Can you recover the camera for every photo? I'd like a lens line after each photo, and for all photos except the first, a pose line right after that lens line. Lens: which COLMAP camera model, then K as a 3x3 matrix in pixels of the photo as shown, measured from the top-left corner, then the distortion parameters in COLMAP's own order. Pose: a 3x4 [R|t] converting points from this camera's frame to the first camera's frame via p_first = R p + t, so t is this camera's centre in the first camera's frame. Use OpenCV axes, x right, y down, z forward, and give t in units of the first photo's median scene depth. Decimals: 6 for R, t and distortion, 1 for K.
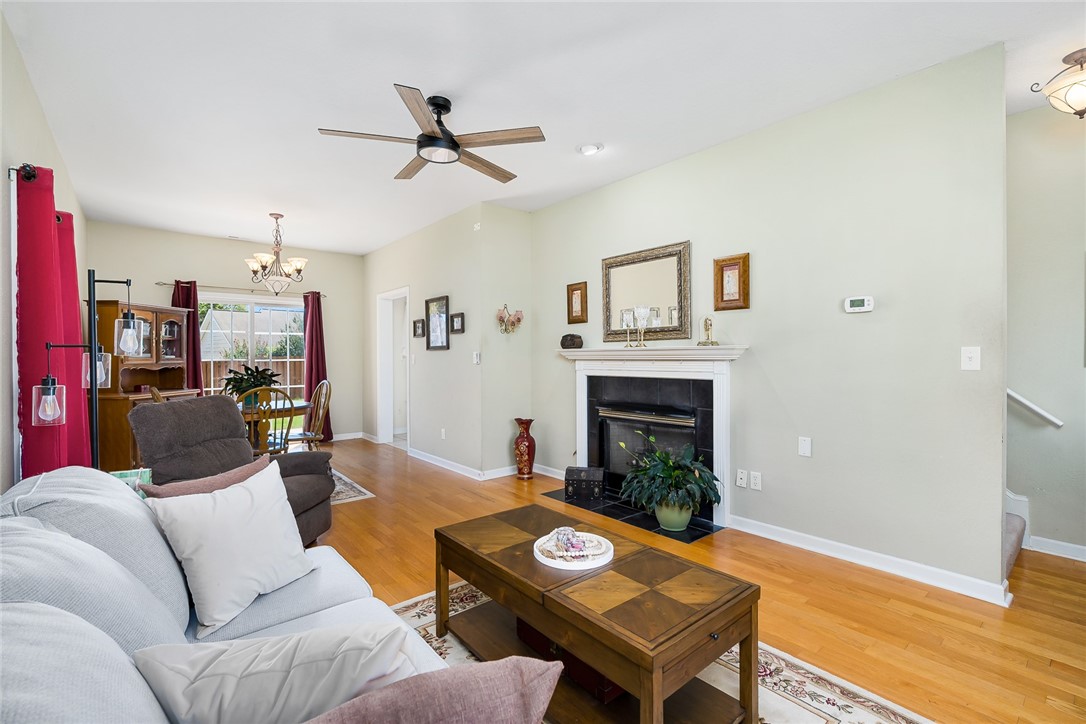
lens RADIAL K [[489.7, 0, 546.9], [0, 489.7, 356.8], [0, 0, 1]] dist [-0.003224, -0.000332]
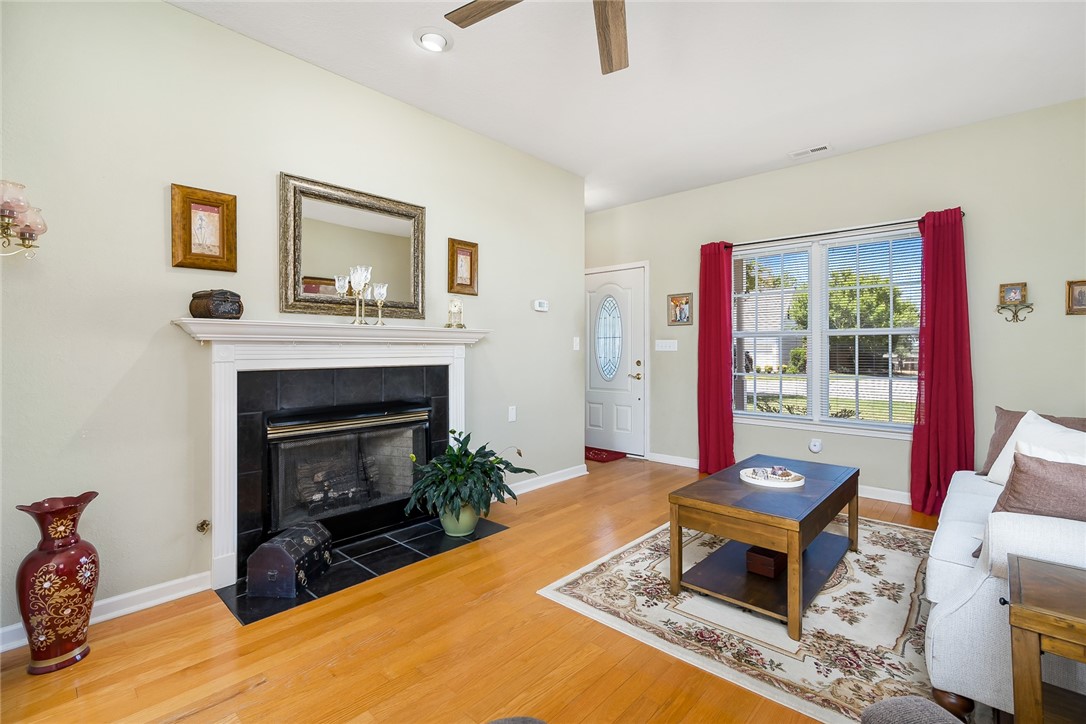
lens RADIAL K [[497.9, 0, 542.9], [0, 497.9, 346.2], [0, 0, 1]] dist [-0.000811, -0.000126]
pose [[-0.126002, 0.004519, 0.992020, -0.583728], [-0.004086, 0.999979, -0.005074, 0.014147], [-0.992022, -0.004693, -0.125980, 0.856693]]
